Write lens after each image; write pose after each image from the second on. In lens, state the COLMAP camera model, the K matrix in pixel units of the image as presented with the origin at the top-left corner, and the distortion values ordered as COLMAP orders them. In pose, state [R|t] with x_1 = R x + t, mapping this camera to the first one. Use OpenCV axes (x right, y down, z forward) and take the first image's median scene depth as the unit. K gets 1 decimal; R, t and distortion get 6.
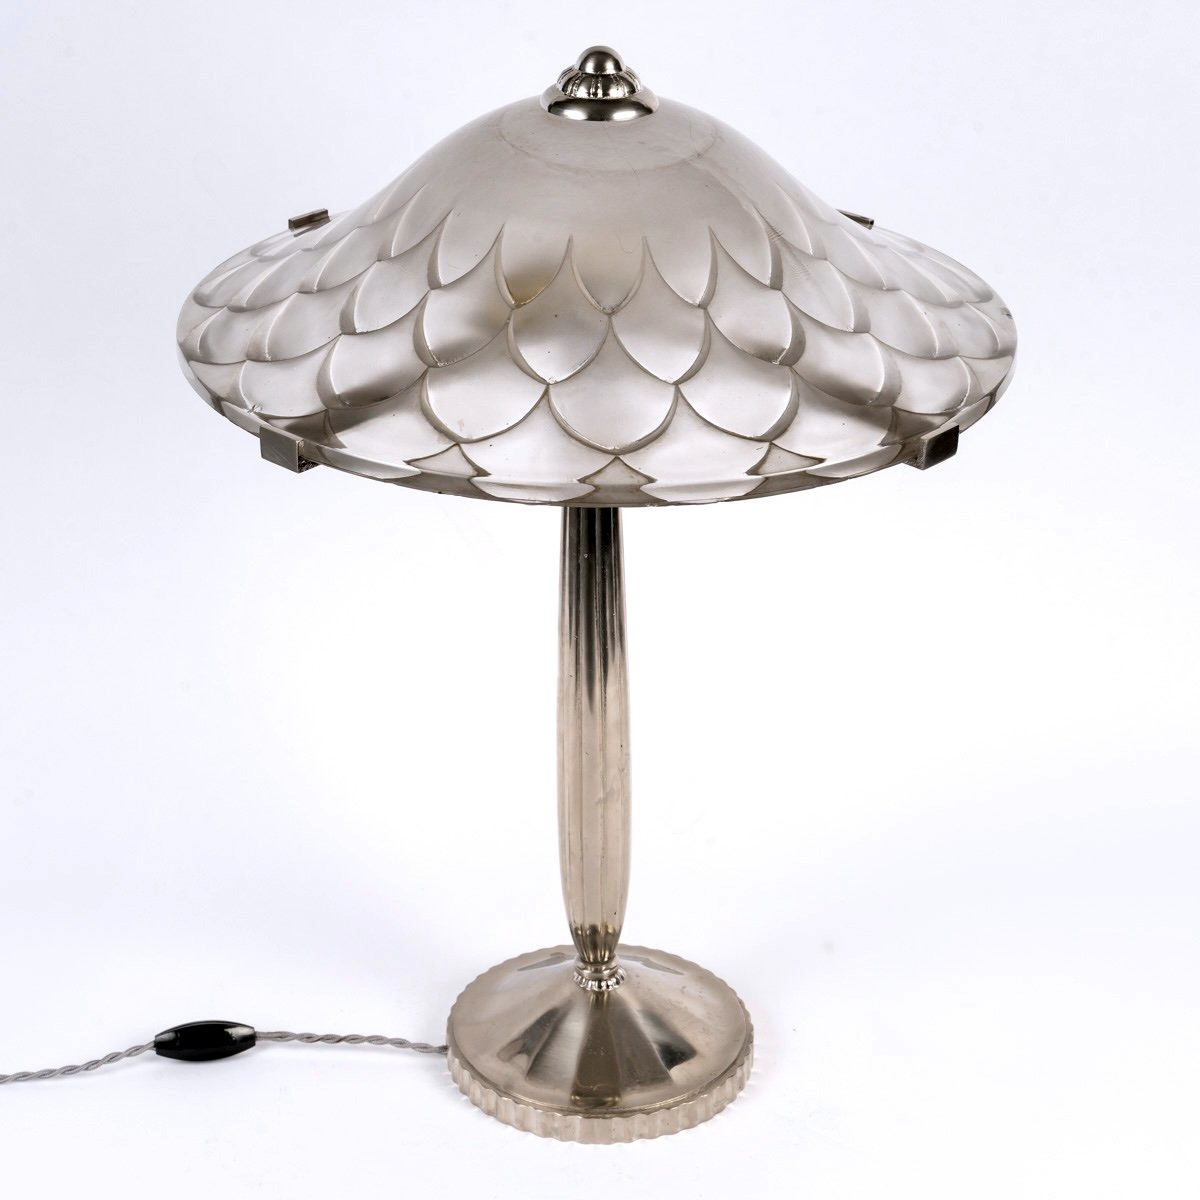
lens RADIAL K [[1923.8, 0, 605.3], [0, 1923.8, 589.7], [0, 0, 1]] dist [-0.002815, 0.000000]
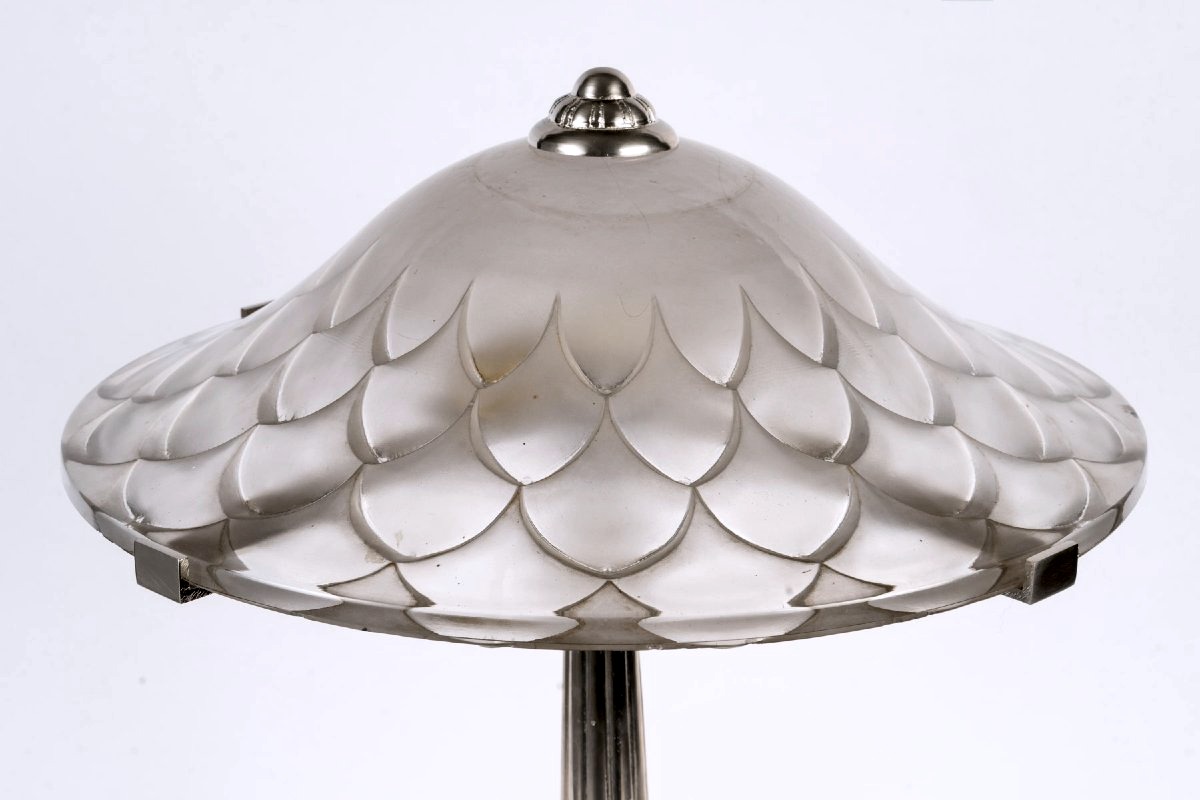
lens RADIAL K [[2262.8, 0, 575.9], [0, 2262.8, 393.6], [0, 0, 1]] dist [-0.034627, 0.000000]
pose [[0.999512, 0.002121, -0.031153, 0.016551], [-0.007195, 0.986487, -0.163679, 0.000876], [0.030384, 0.163823, 0.986022, 0.118962]]
